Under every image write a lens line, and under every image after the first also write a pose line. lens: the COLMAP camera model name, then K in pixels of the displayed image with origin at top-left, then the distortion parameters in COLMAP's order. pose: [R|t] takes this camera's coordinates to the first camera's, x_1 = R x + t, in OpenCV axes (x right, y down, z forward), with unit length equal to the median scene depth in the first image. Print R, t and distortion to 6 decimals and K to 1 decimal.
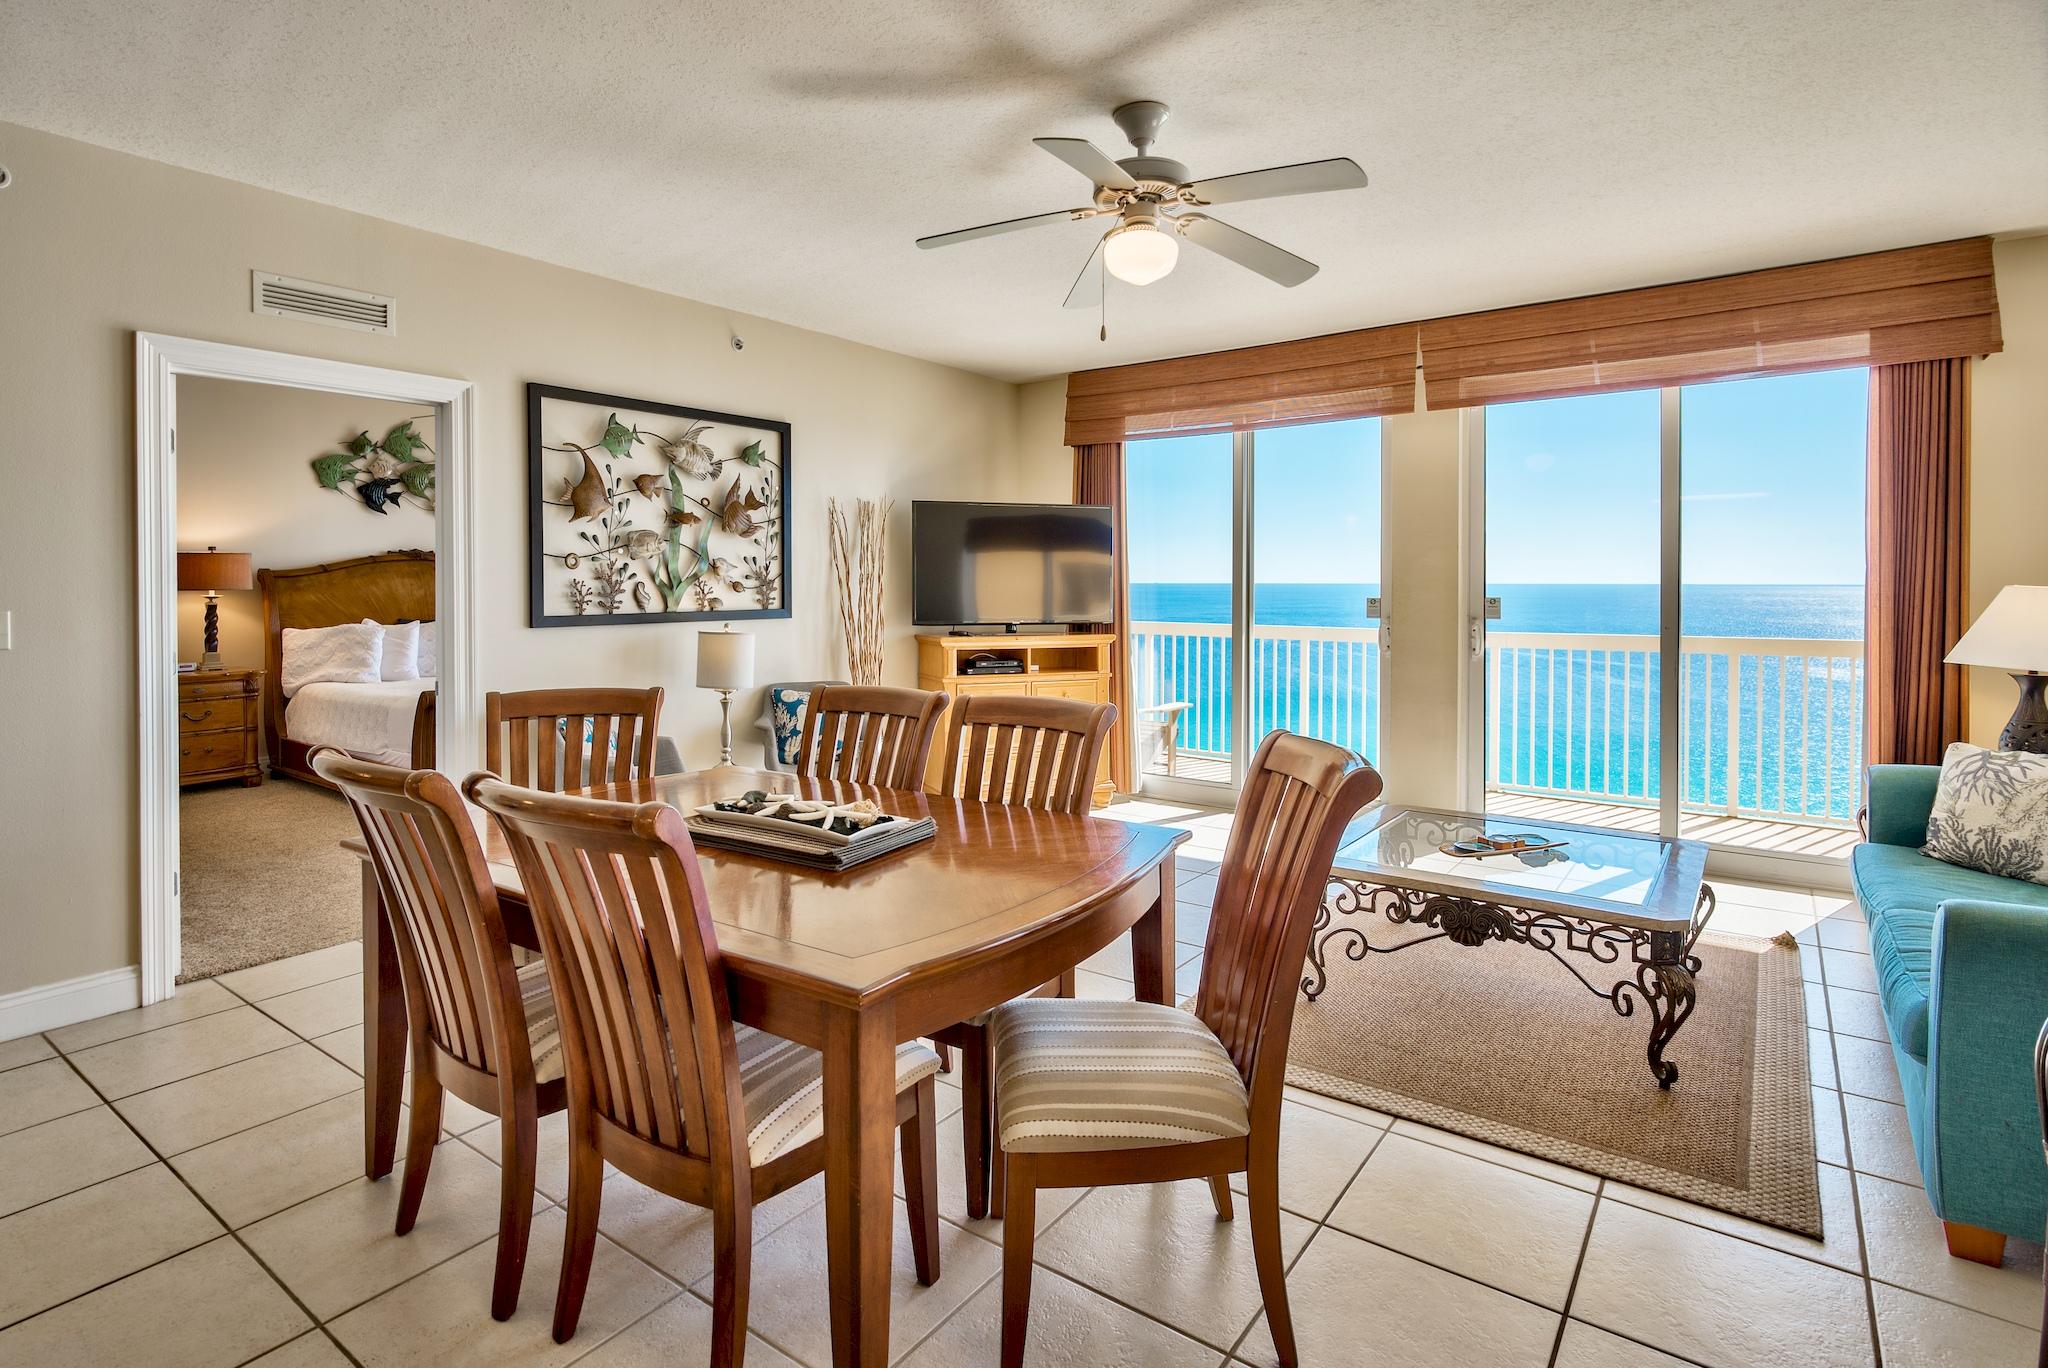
lens RADIAL K [[1026.4, 0, 1008.9], [0, 1026.4, 599.3], [0, 0, 1]] dist [0.006034, -0.002018]
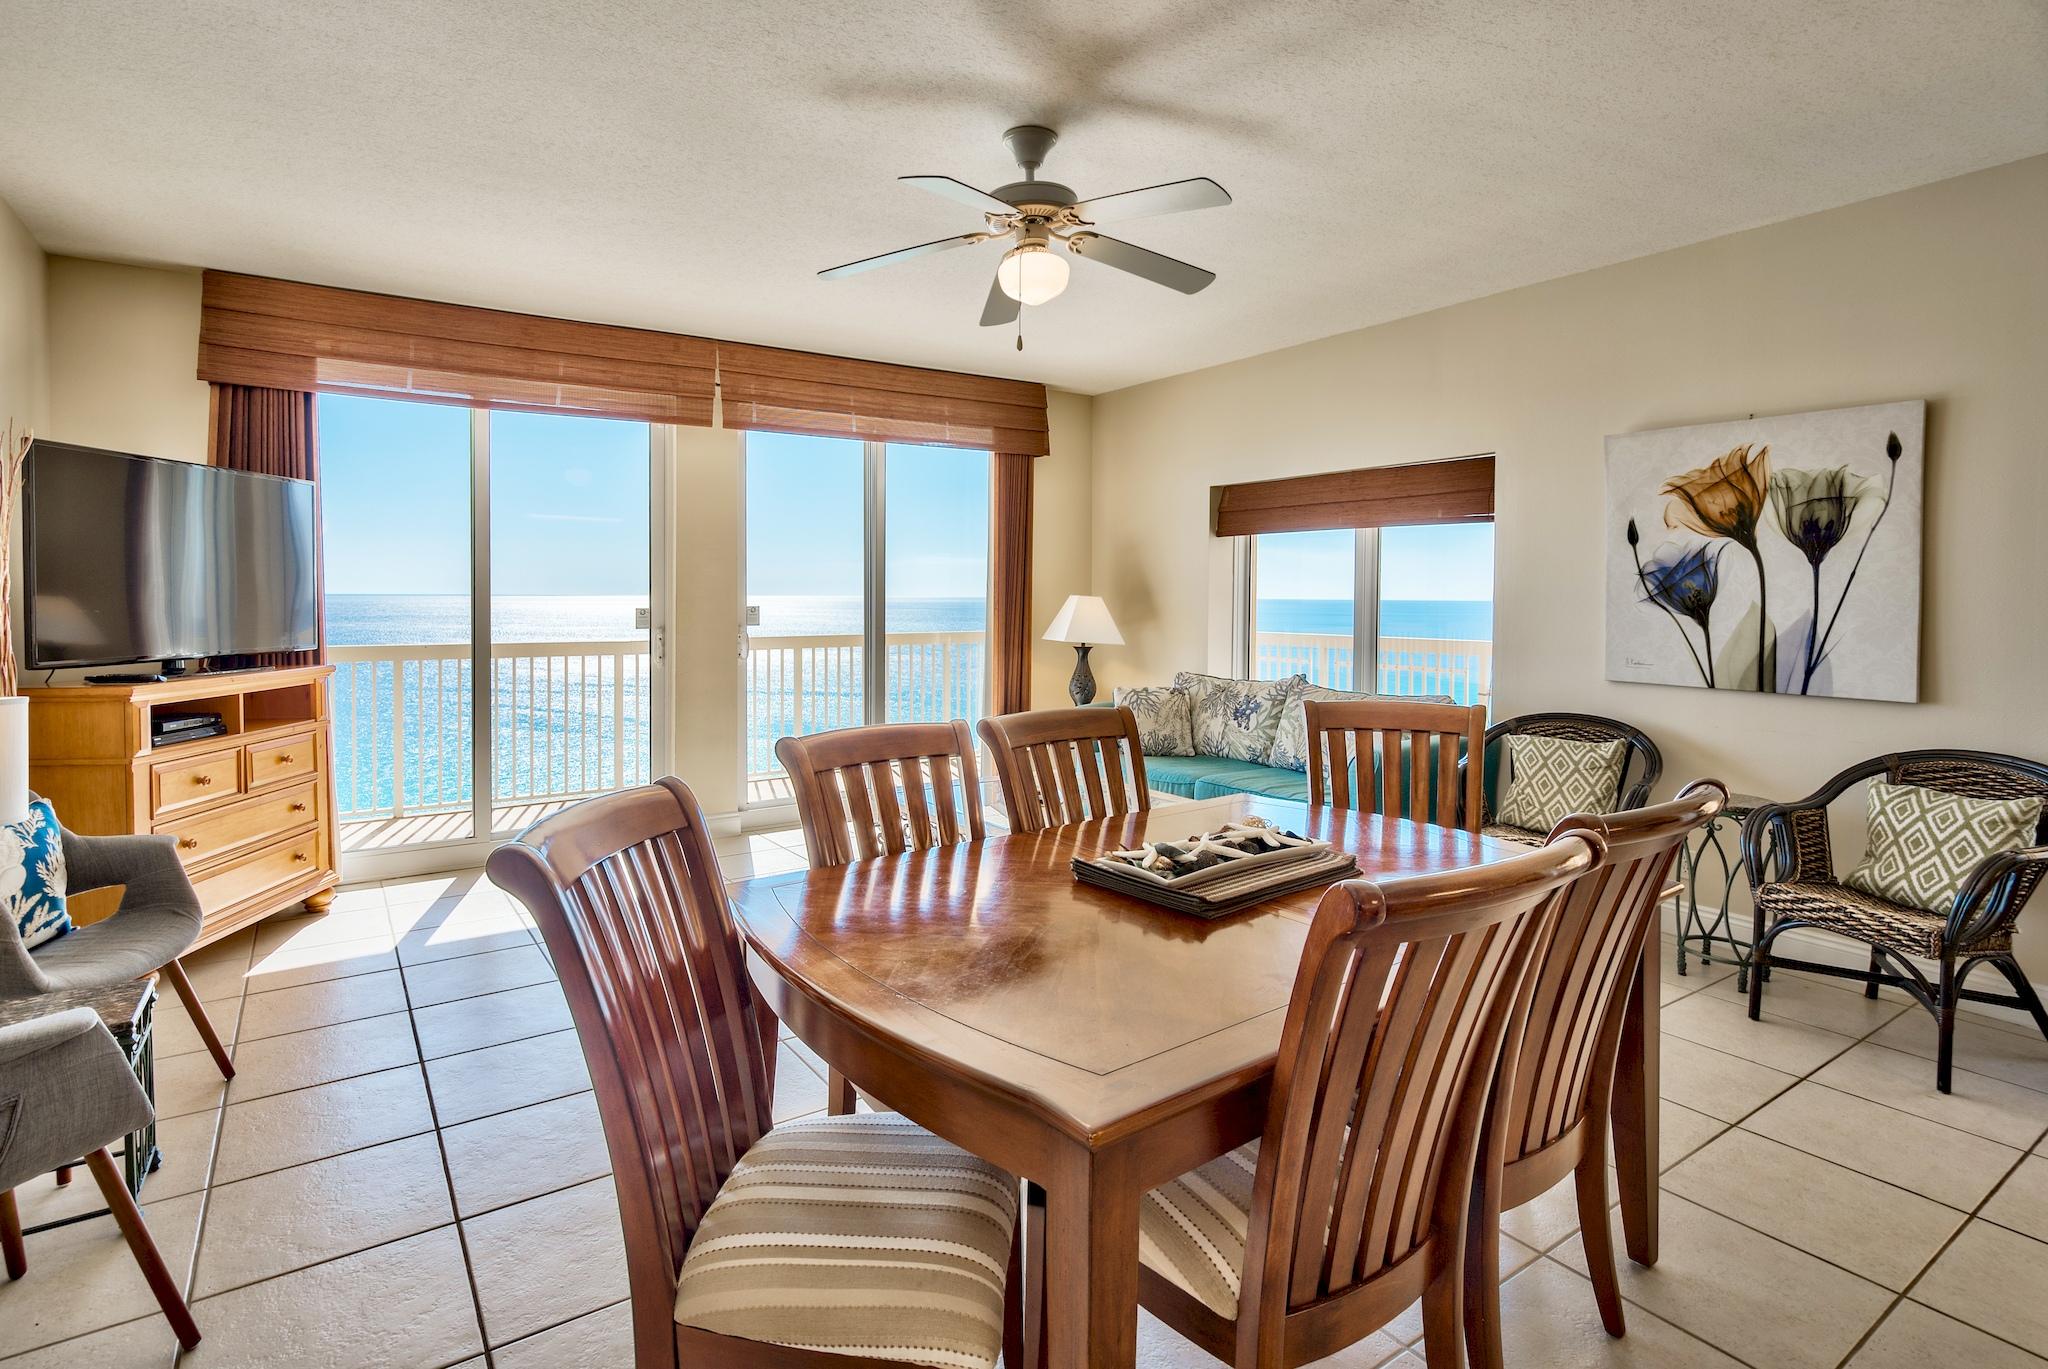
lens RADIAL K [[1026.4, 0, 1015.8], [0, 1026.4, 623.2], [0, 0, 1]] dist [0.006034, -0.002018]
pose [[0.353290, -0.024109, 0.935203, -0.510369], [0.011119, 0.999705, 0.021572, -0.005747], [-0.935448, 0.002778, 0.353454, 0.395320]]
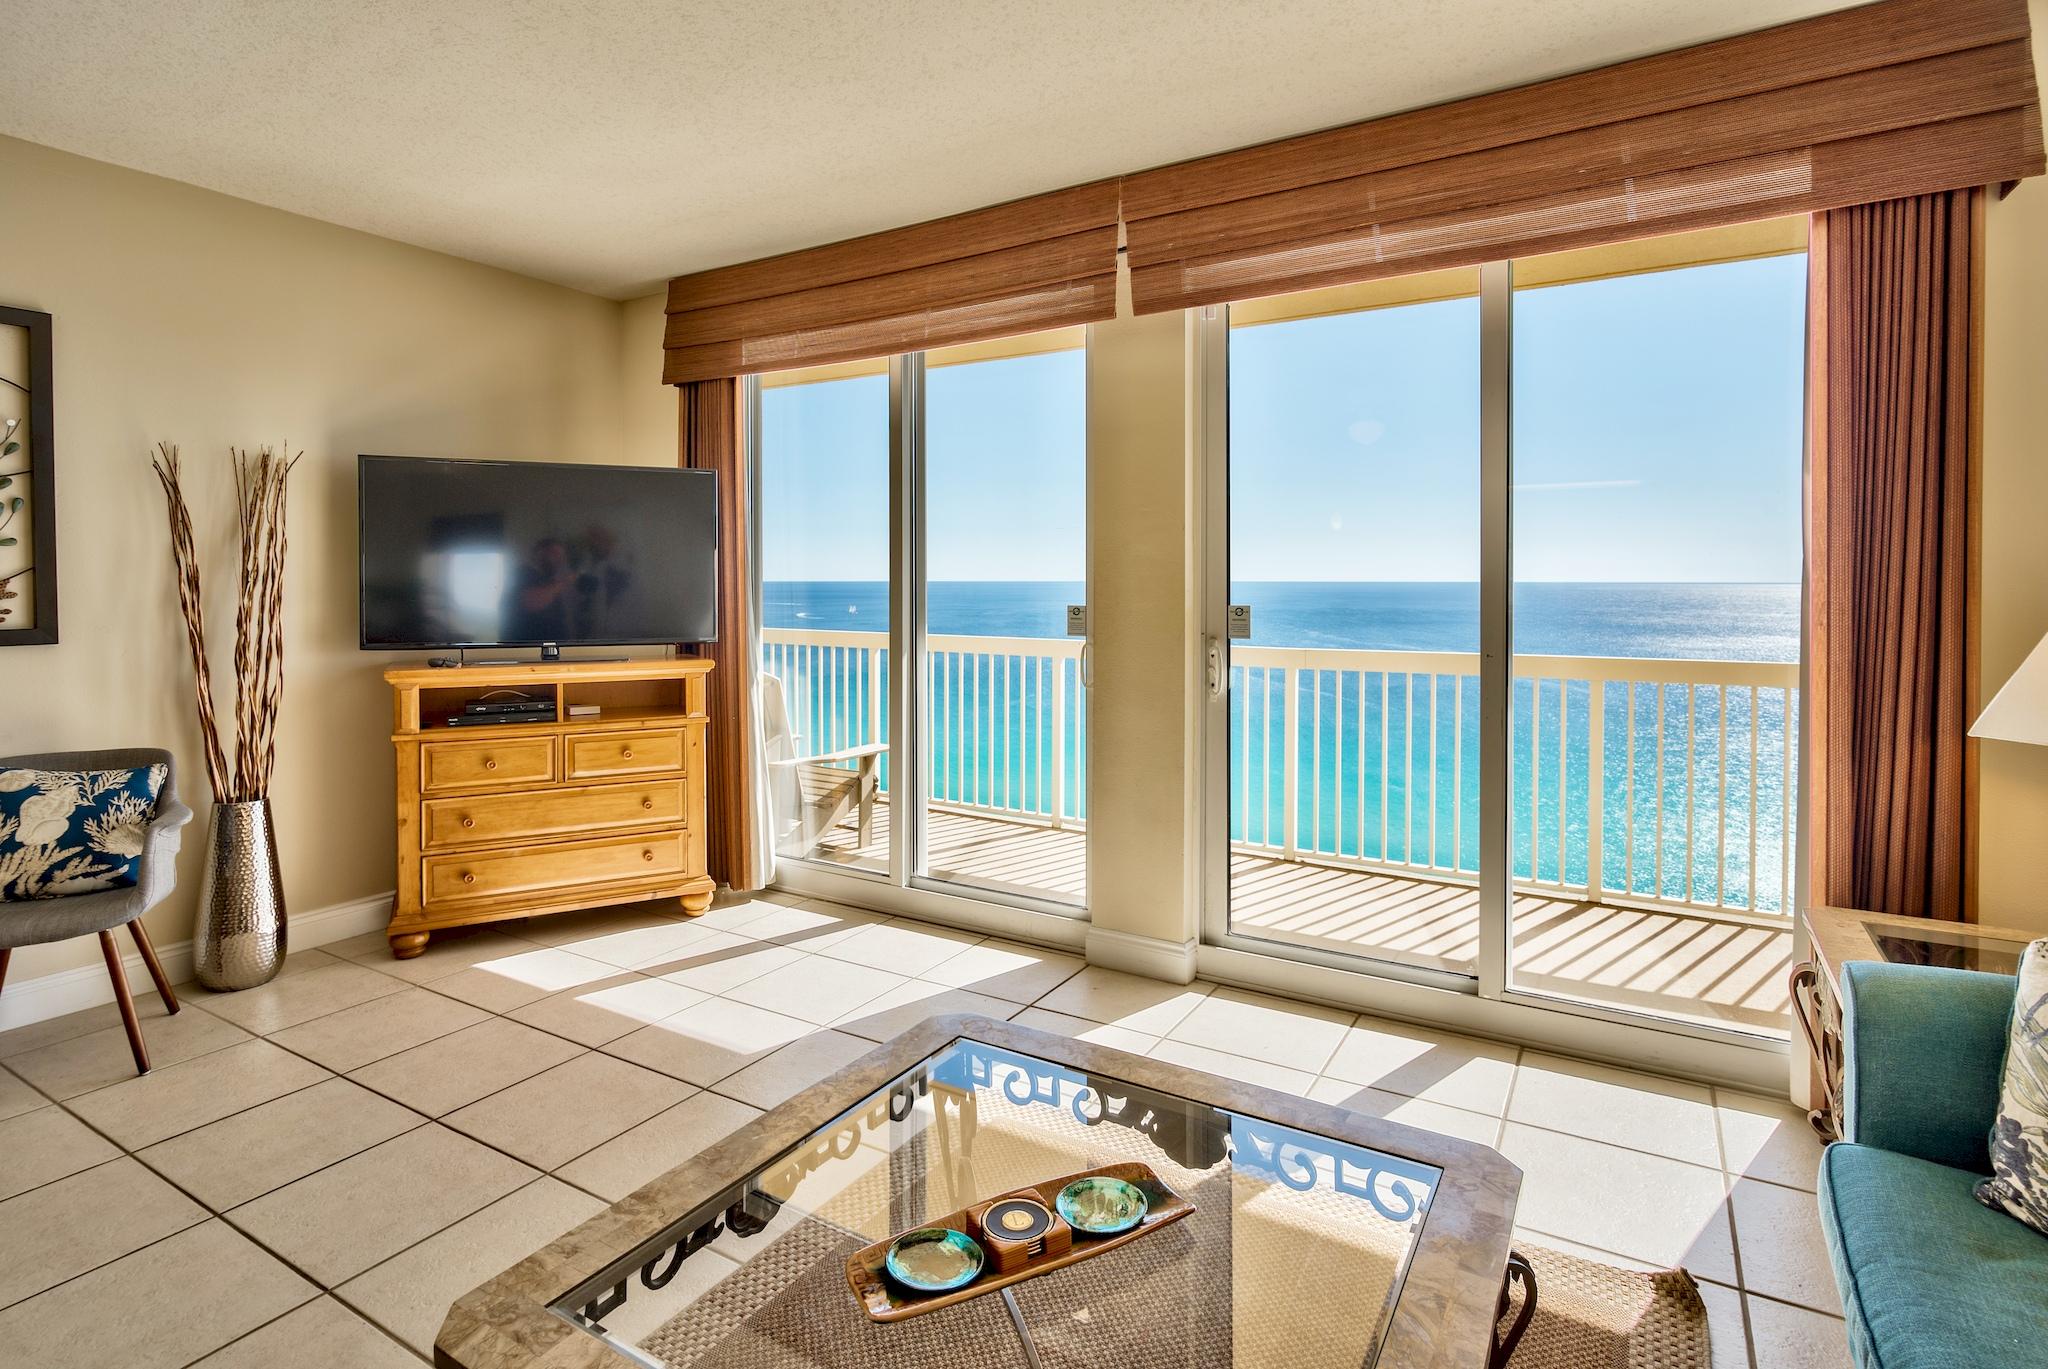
lens RADIAL K [[1026.4, 0, 969.5], [0, 1026.4, 591.6], [0, 0, 1]] dist [0.006034, -0.002018]
pose [[0.998384, -0.001540, 0.056814, 0.299949], [0.001749, 0.999992, -0.003635, -0.009860], [-0.056808, 0.003728, 0.998378, 0.409416]]
